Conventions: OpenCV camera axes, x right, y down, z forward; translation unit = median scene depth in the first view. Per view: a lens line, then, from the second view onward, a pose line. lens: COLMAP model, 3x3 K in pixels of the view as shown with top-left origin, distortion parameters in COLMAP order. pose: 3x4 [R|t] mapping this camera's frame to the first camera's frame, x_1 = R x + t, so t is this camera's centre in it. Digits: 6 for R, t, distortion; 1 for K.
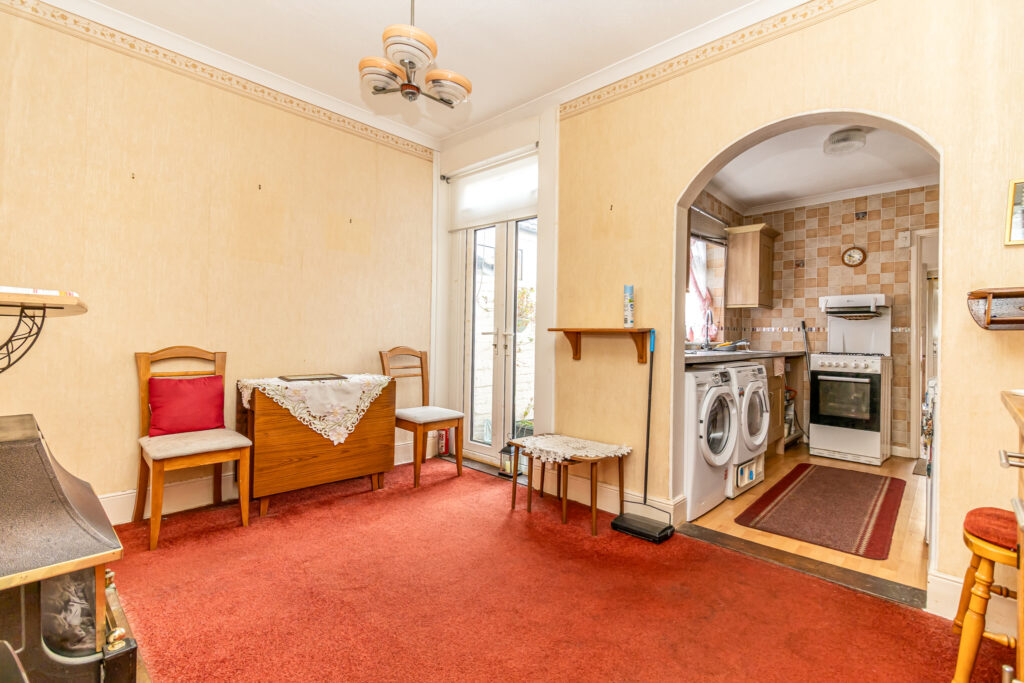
lens RADIAL K [[464.5, 0, 511.0], [0, 464.5, 335.5], [0, 0, 1]] dist [0.005254, -0.000263]
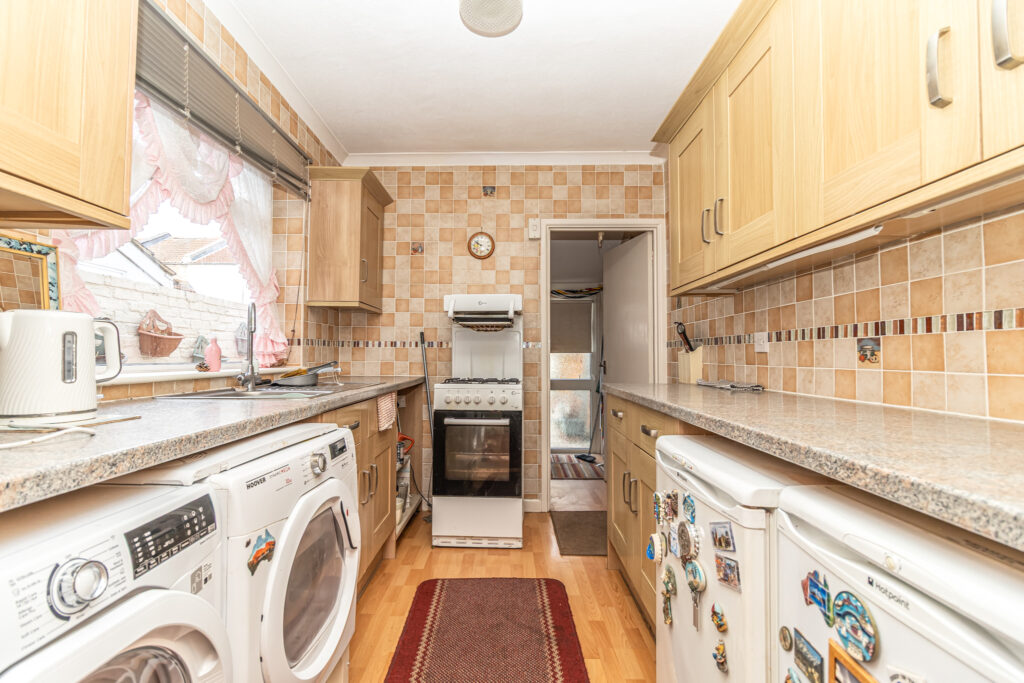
lens RADIAL K [[464.5, 0, 511.0], [0, 464.5, 335.5], [0, 0, 1]] dist [0.005254, -0.000263]
pose [[0.723940, 0.015625, 0.689686, 0.274446], [0.005045, 0.999597, -0.027941, -0.006874], [-0.689845, 0.023707, 0.723569, 0.453215]]
